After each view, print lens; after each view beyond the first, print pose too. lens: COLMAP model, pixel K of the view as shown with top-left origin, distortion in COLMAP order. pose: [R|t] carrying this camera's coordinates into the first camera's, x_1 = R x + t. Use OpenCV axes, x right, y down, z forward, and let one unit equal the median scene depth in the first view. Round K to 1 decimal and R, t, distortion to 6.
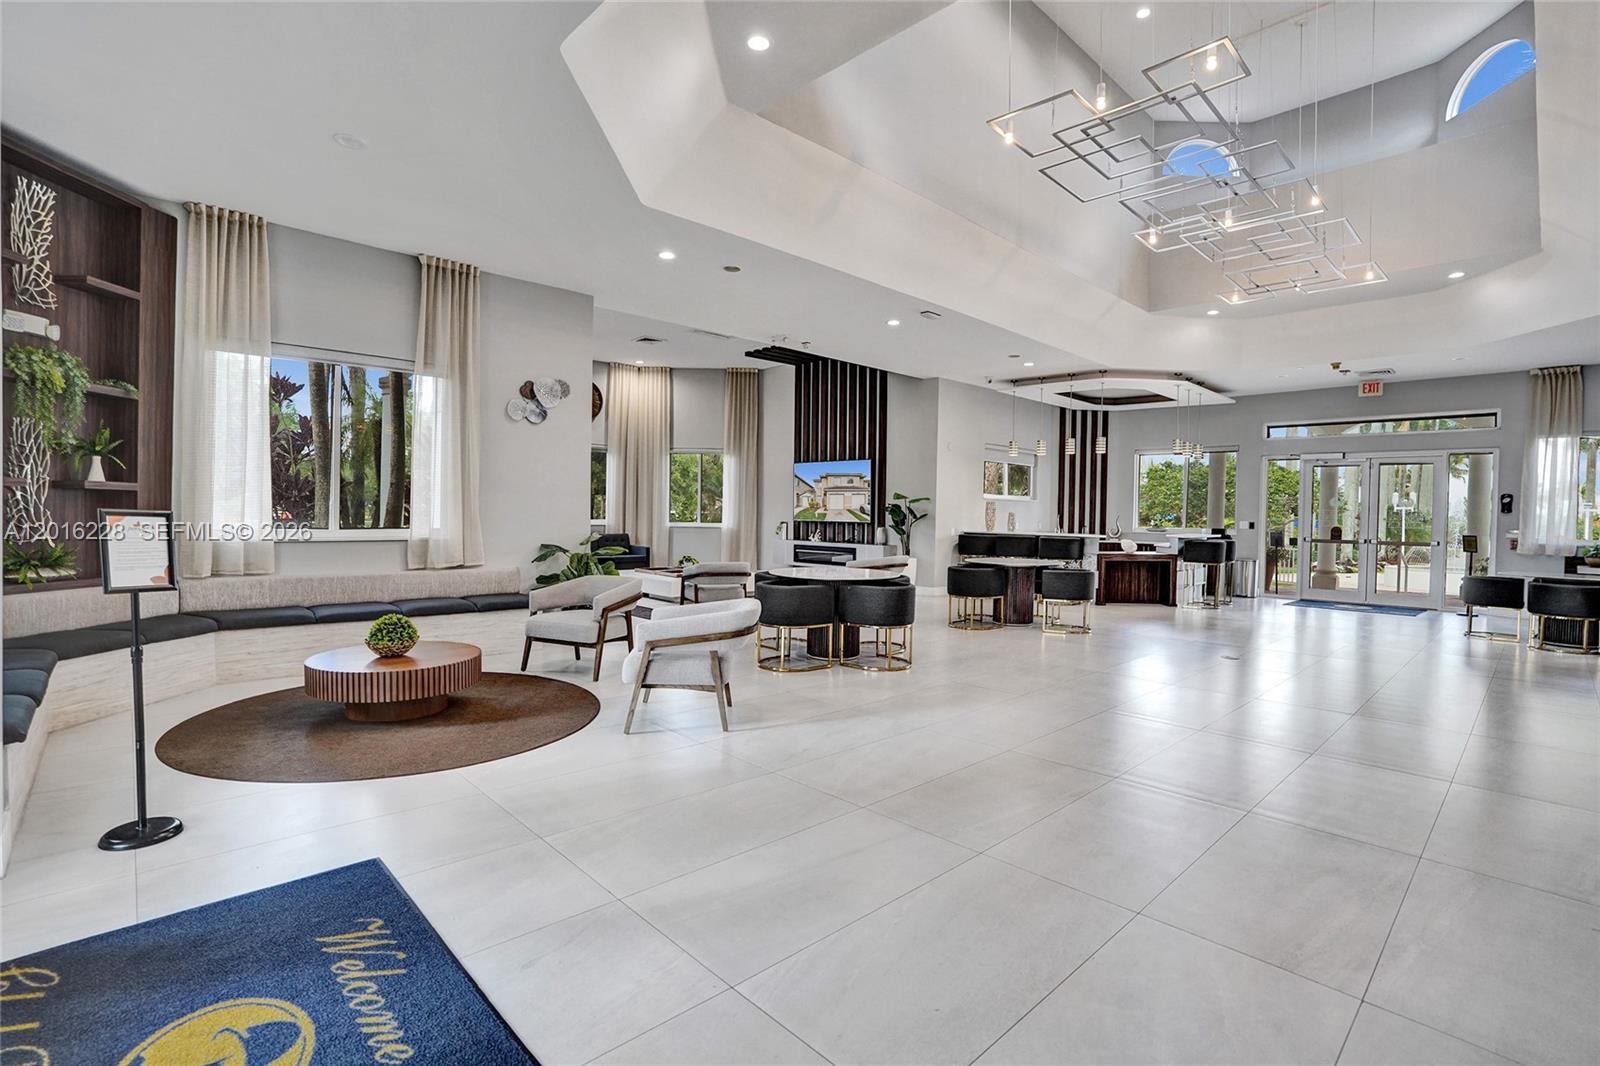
lens RADIAL K [[720.8, 0, 785.8], [0, 720.8, 544.8], [0, 0, 1]] dist [0.027894, 0.000030]
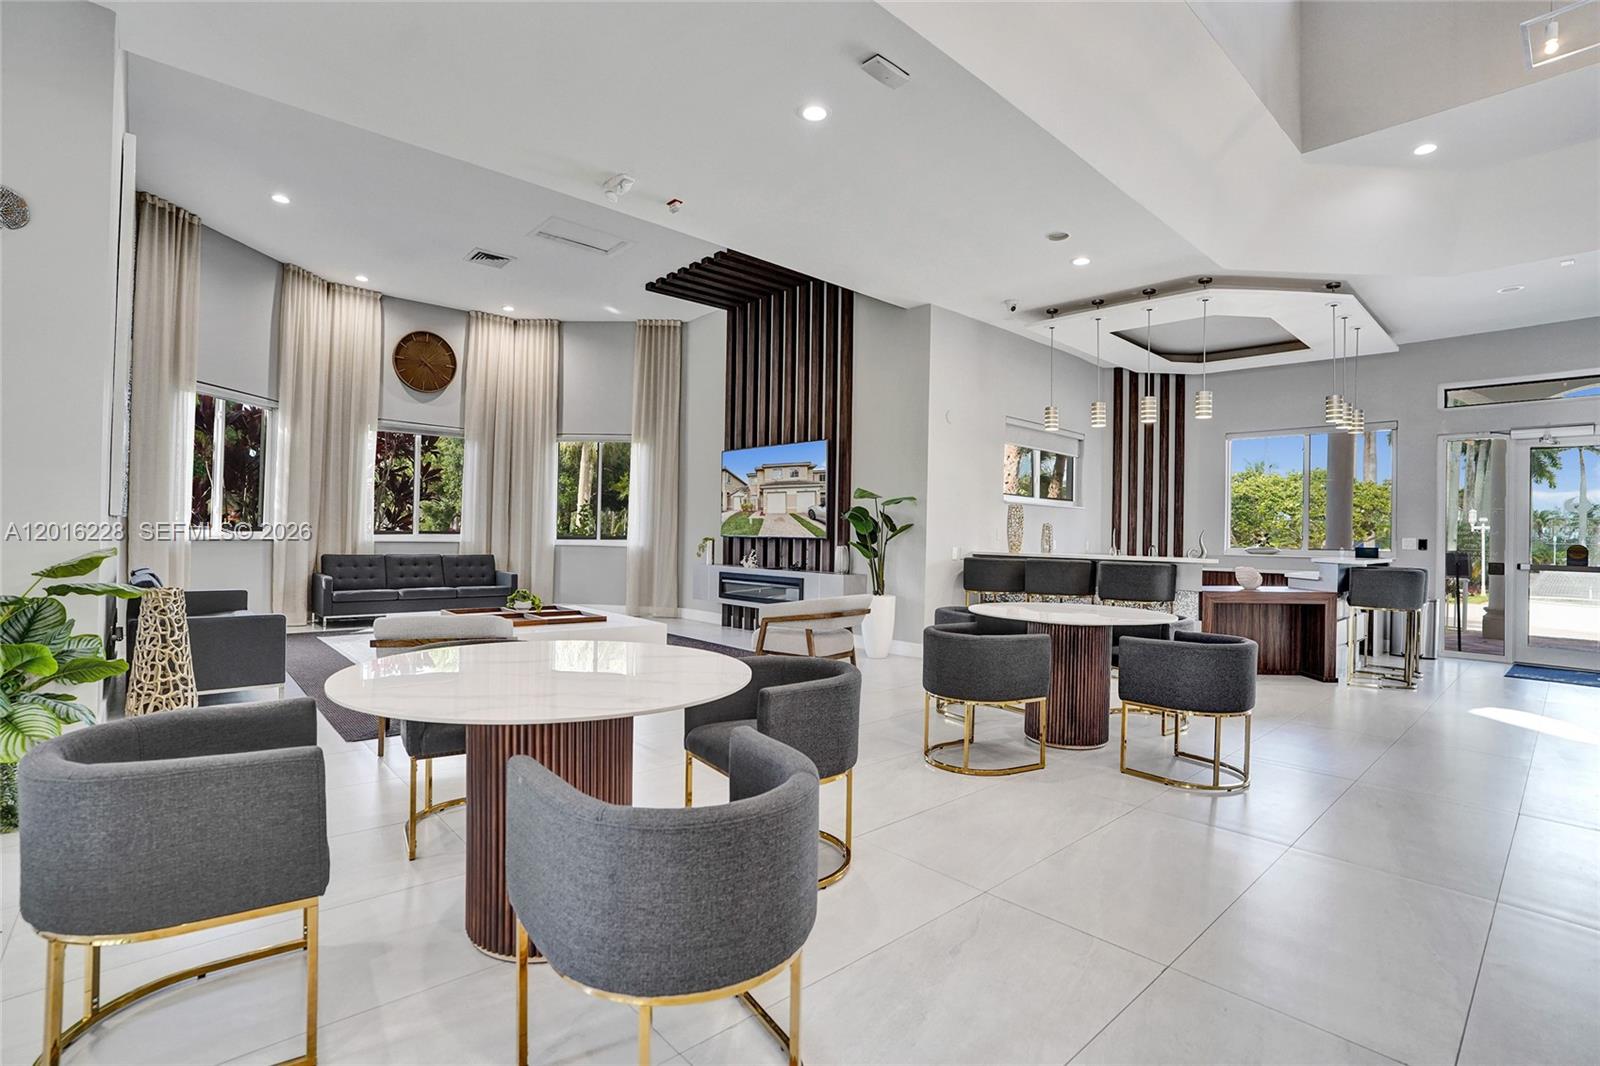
lens RADIAL K [[748.0, 0, 800.0], [0, 748.0, 533.0], [0, 0, 1]] dist [-0.001264, 0.000146]
pose [[0.999980, 0.001874, 0.005966, 0.088691], [-0.001601, 0.998970, -0.045349, -0.005509], [-0.006044, 0.045339, 0.998953, 0.337783]]
